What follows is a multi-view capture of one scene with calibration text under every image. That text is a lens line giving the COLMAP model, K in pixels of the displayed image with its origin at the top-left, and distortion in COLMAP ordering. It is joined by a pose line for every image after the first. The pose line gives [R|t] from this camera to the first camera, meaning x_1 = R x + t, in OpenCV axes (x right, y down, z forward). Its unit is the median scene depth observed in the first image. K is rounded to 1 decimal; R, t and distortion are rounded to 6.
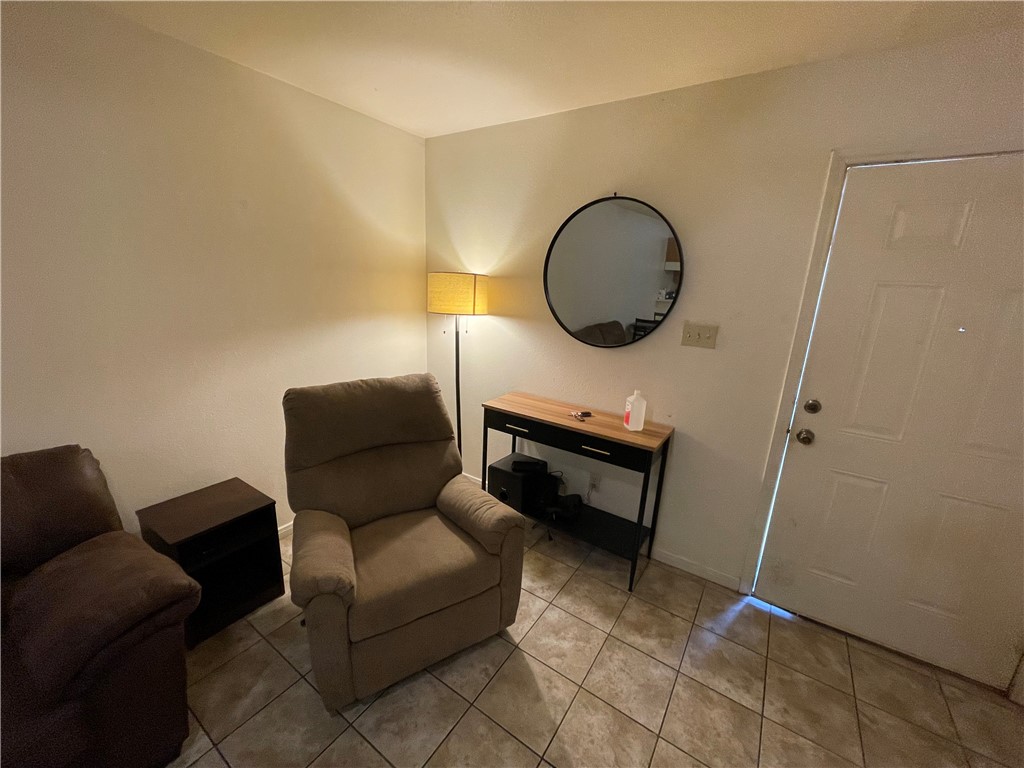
lens RADIAL K [[409.9, 0, 512.3], [0, 409.9, 382.7], [0, 0, 1]] dist [0.000935, -0.000244]
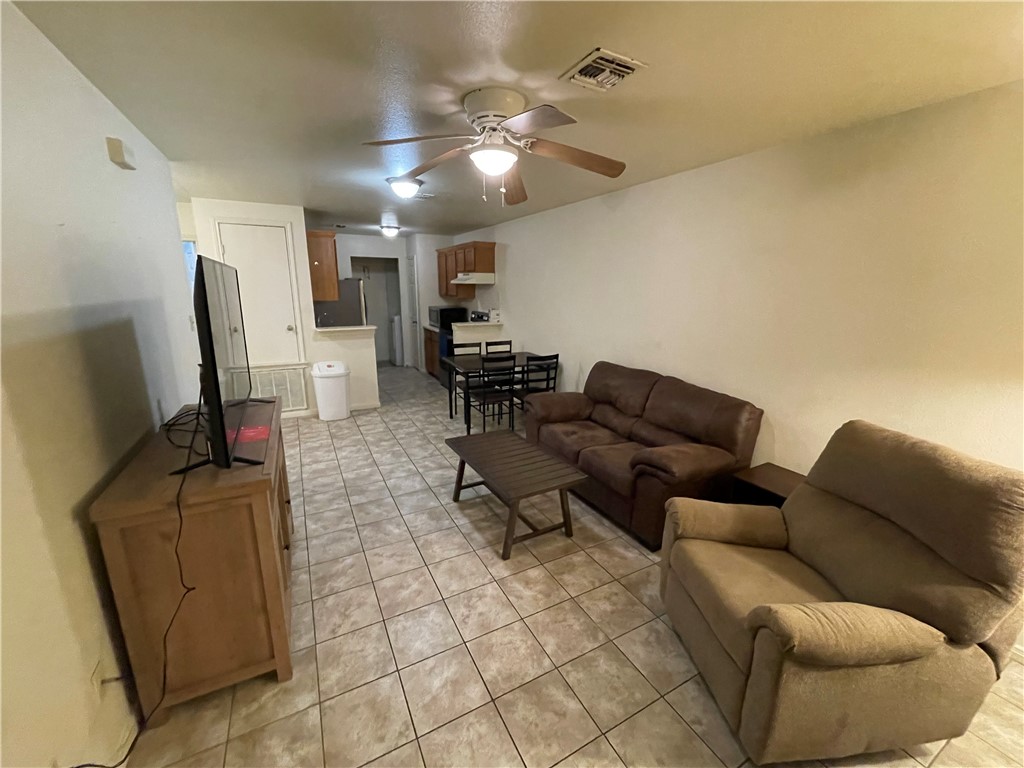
lens RADIAL K [[409.9, 0, 511.9], [0, 409.9, 384.8], [0, 0, 1]] dist [0.000935, -0.000244]
pose [[-0.471003, 0.158471, -0.867780, 0.947934], [-0.248942, 0.919868, 0.303101, -0.202016], [0.846276, 0.358788, -0.393811, 0.855128]]
